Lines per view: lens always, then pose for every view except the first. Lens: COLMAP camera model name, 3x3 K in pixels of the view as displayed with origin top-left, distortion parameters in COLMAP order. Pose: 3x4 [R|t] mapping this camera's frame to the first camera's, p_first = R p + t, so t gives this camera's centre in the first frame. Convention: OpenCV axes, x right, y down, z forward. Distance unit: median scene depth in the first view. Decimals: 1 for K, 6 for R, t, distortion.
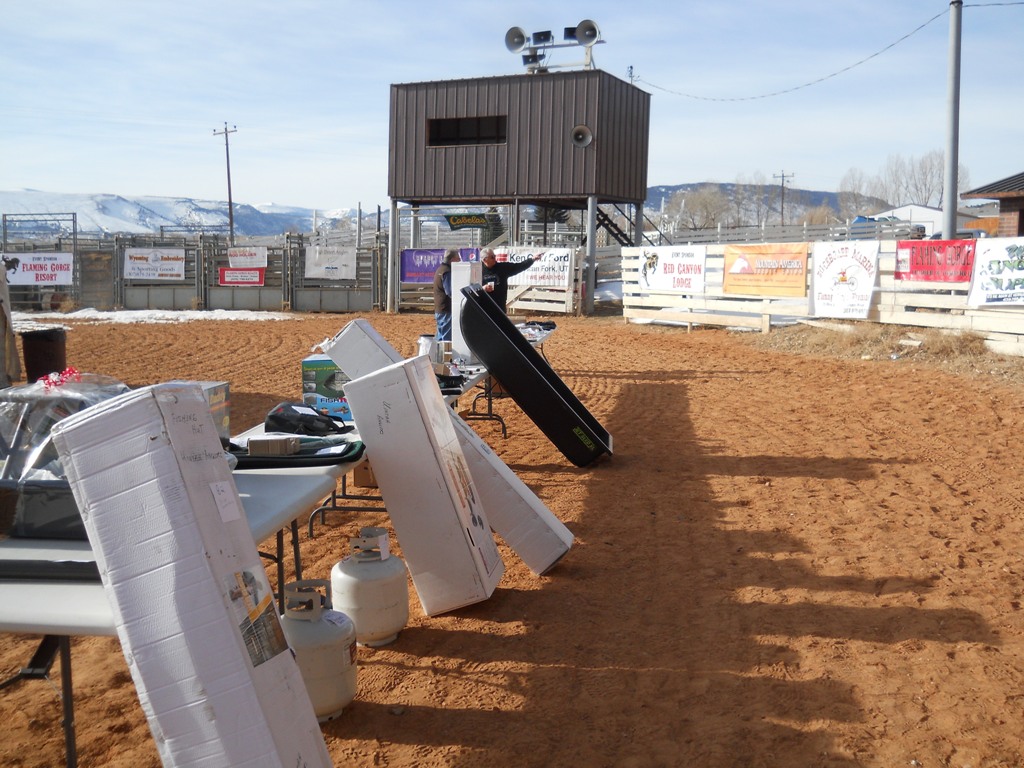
lens RADIAL K [[1108.9, 0, 512.0], [0, 1108.9, 384.0], [0, 0, 1]] dist [-0.025977, -0.005471]
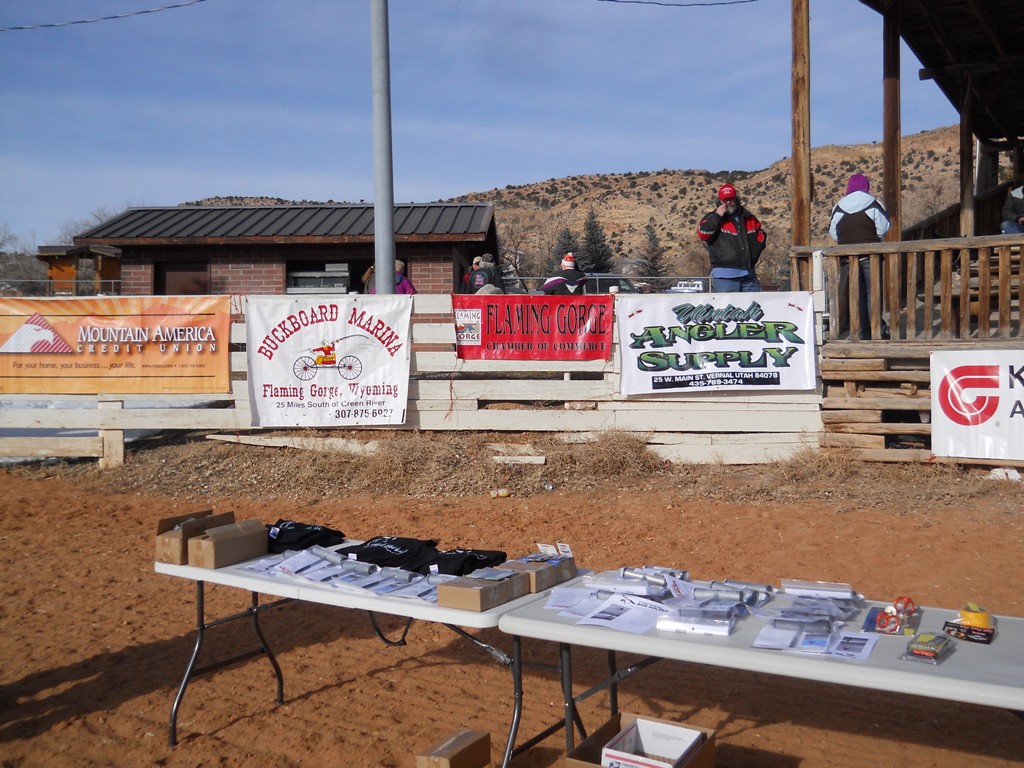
lens RADIAL K [[1113.5, 0, 512.0], [0, 1113.5, 384.0], [0, 0, 1]] dist [-0.000504, 0.038734]
pose [[0.448381, -0.043913, 0.892763, -0.144757], [0.100662, 0.994919, -0.001618, -0.058441], [-0.888156, 0.090593, 0.450524, 0.533903]]
